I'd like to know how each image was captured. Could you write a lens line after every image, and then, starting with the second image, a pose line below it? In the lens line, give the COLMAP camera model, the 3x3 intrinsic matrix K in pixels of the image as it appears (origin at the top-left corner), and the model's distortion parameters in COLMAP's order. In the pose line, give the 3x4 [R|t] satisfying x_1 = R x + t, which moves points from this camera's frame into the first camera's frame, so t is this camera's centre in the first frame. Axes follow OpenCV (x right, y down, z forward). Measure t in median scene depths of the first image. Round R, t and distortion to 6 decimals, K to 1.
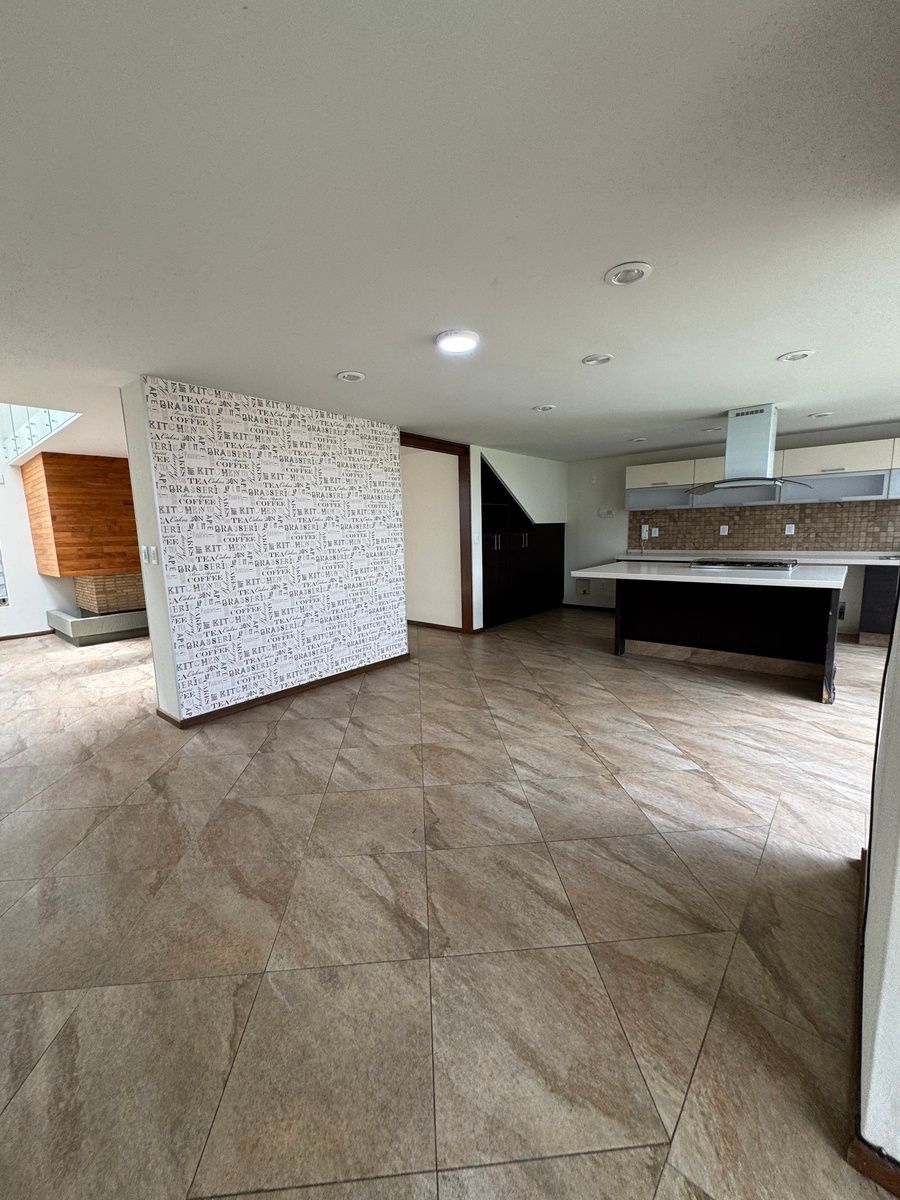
lens RADIAL K [[477.4, 0, 450.0], [0, 477.4, 600.0], [0, 0, 1]] dist [0.000078, -0.000030]
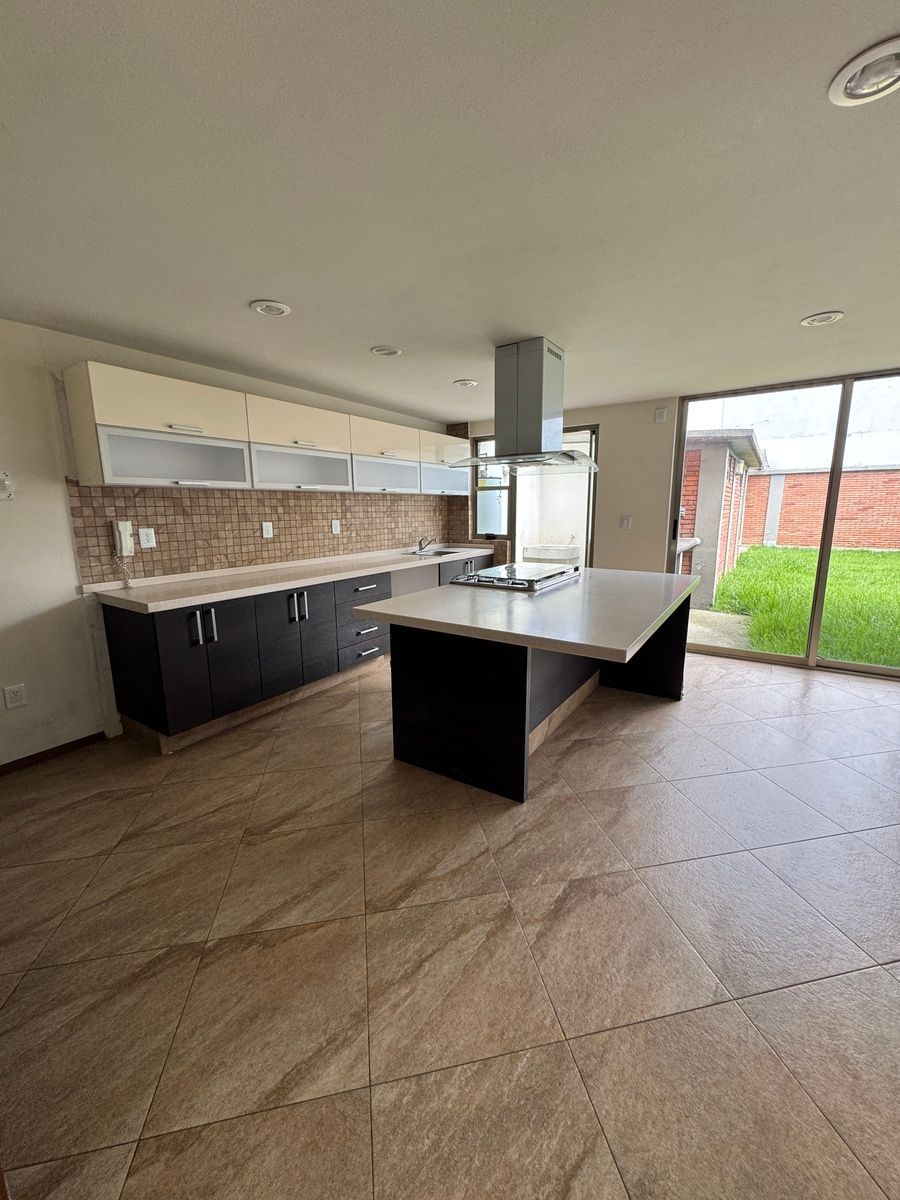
lens RADIAL K [[477.4, 0, 450.0], [0, 477.4, 600.0], [0, 0, 1]] dist [0.000078, -0.000030]
pose [[-0.154478, -0.169755, 0.973304, -0.054180], [0.145478, 0.970483, 0.192353, -0.145299], [-0.977227, 0.171308, -0.125223, 0.882835]]
